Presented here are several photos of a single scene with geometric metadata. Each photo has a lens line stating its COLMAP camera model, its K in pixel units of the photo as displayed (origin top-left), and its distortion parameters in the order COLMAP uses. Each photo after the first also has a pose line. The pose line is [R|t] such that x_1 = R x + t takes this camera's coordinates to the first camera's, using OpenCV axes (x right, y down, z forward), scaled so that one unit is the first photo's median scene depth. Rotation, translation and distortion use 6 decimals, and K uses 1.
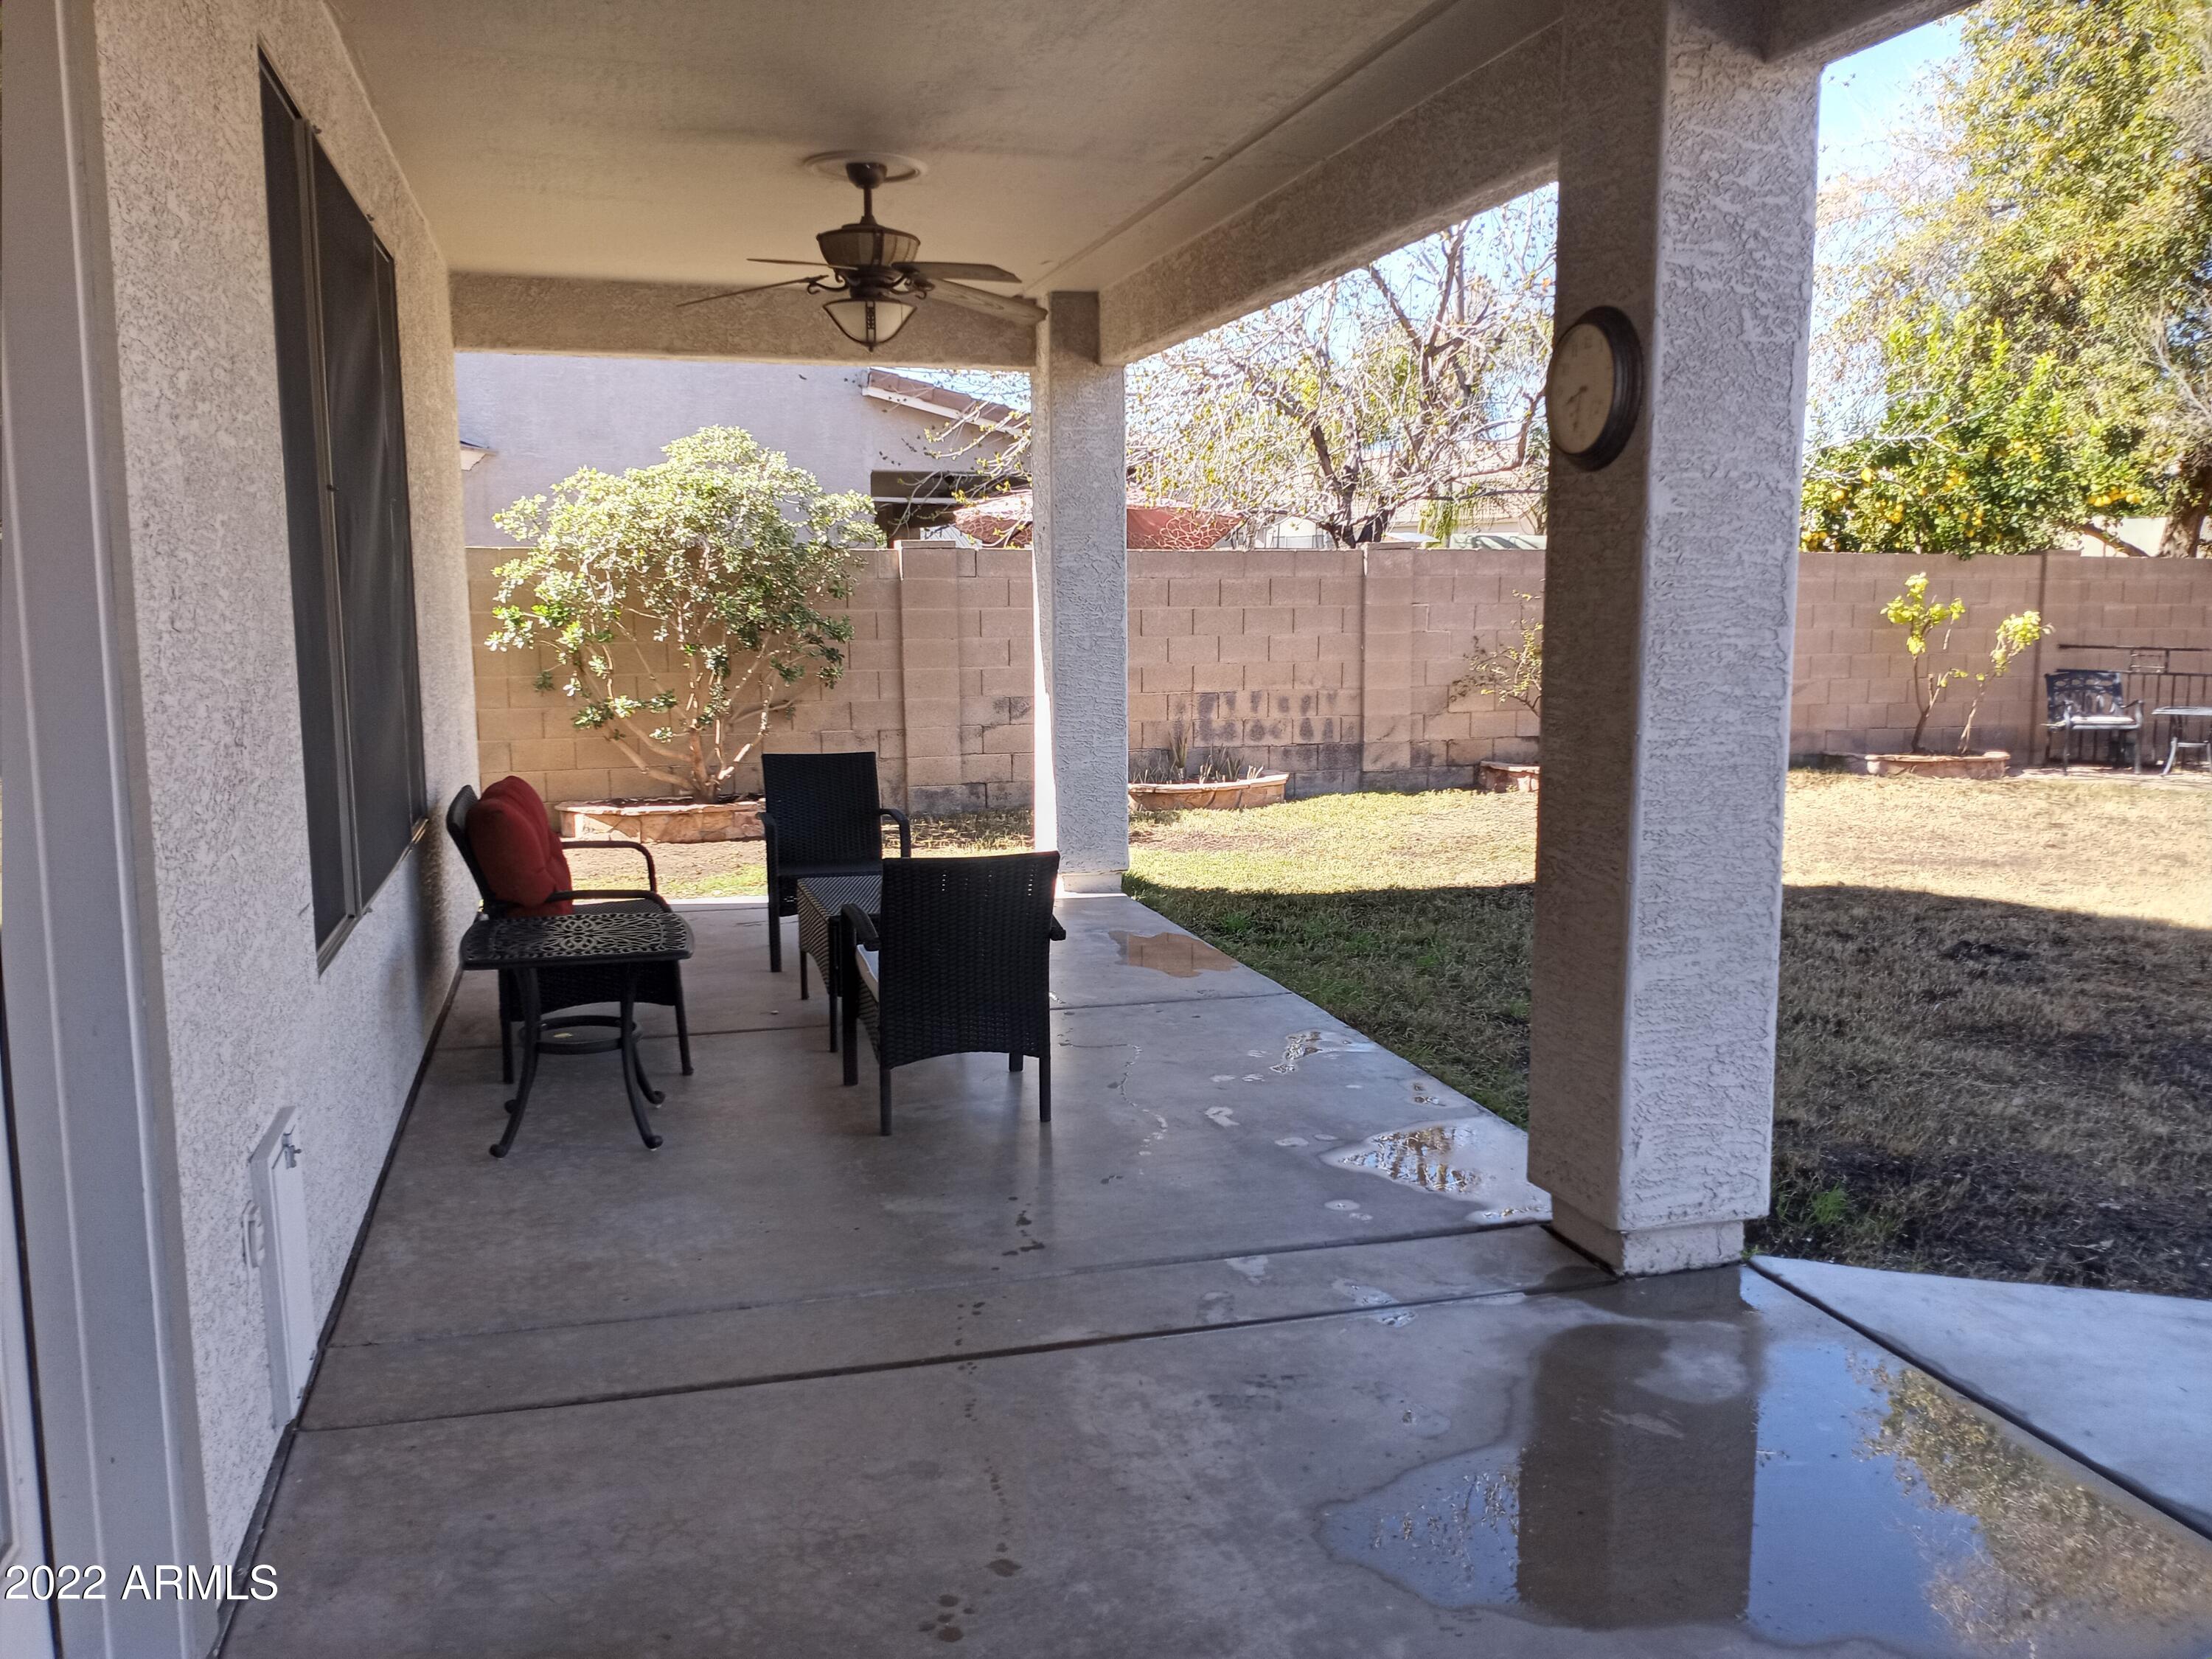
lens RADIAL K [[1787.5, 0, 1106.0], [0, 1787.5, 829.5], [0, 0, 1]] dist [0.071968, -0.139109]
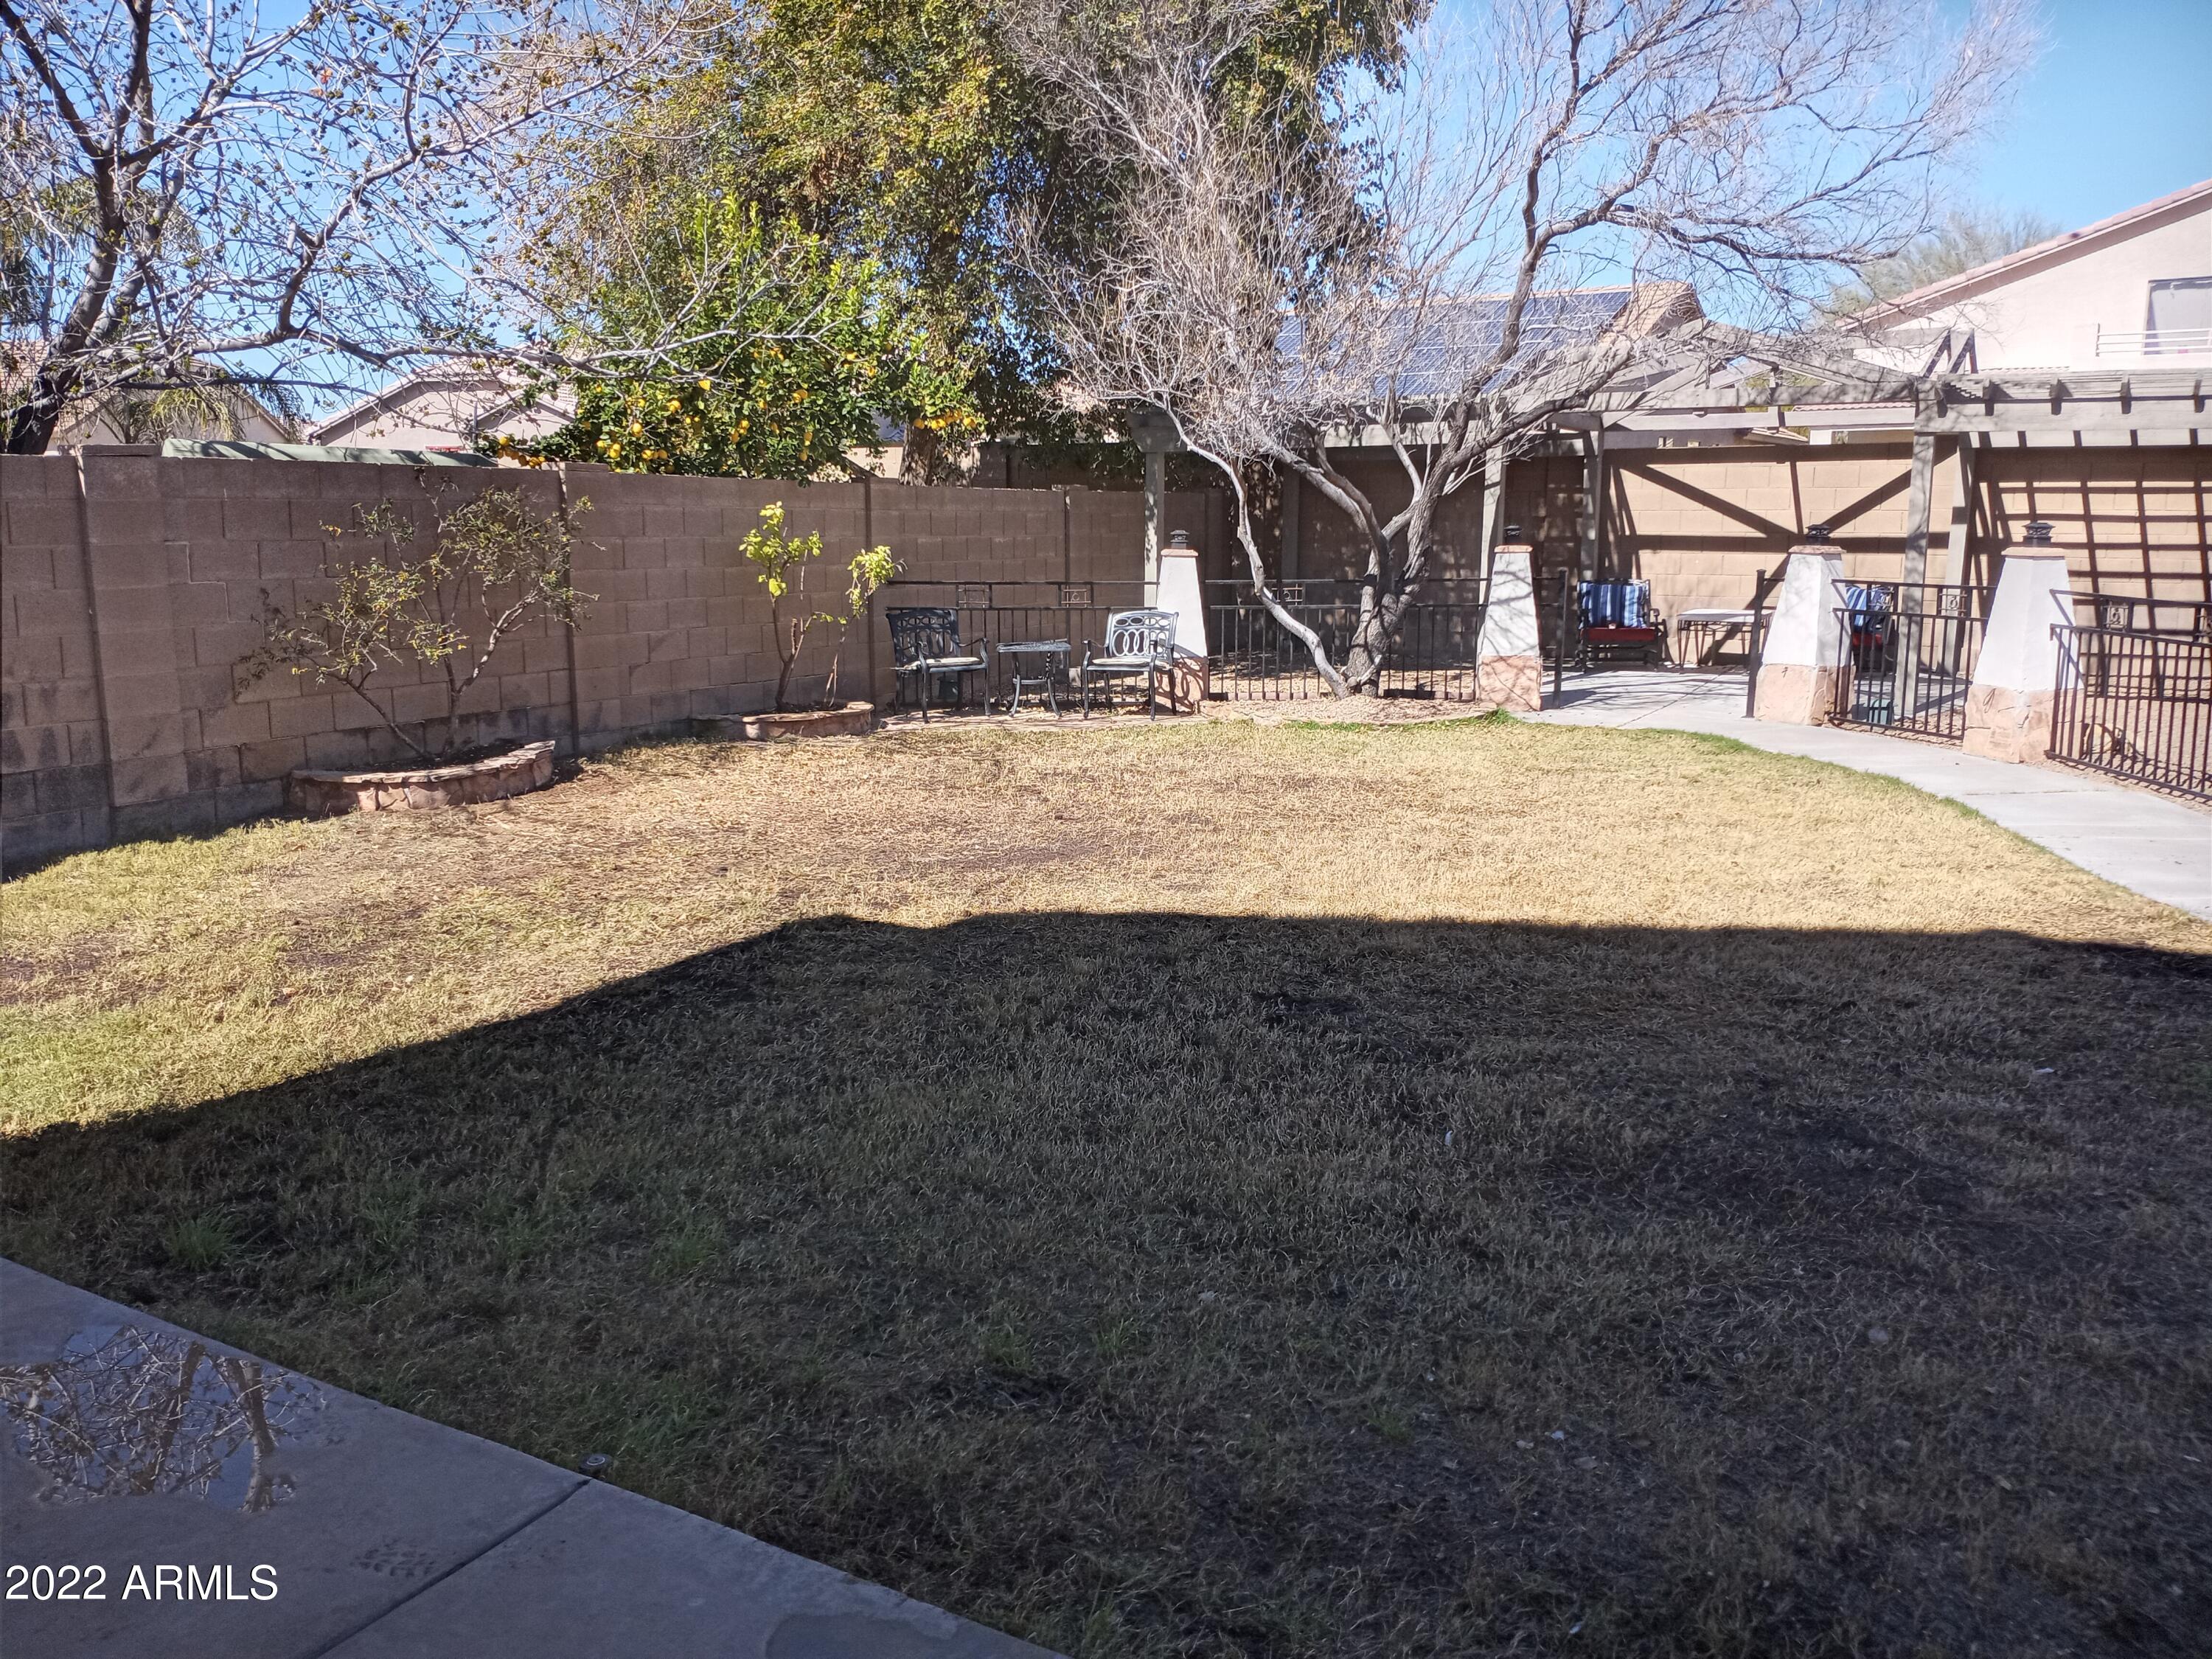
lens RADIAL K [[1787.5, 0, 1106.0], [0, 1787.5, 829.5], [0, 0, 1]] dist [0.071968, -0.139109]
pose [[0.723322, -0.119460, 0.680099, -0.034713], [0.093973, 0.992788, 0.074438, -0.035984], [-0.684087, 0.010068, 0.729331, 0.270285]]
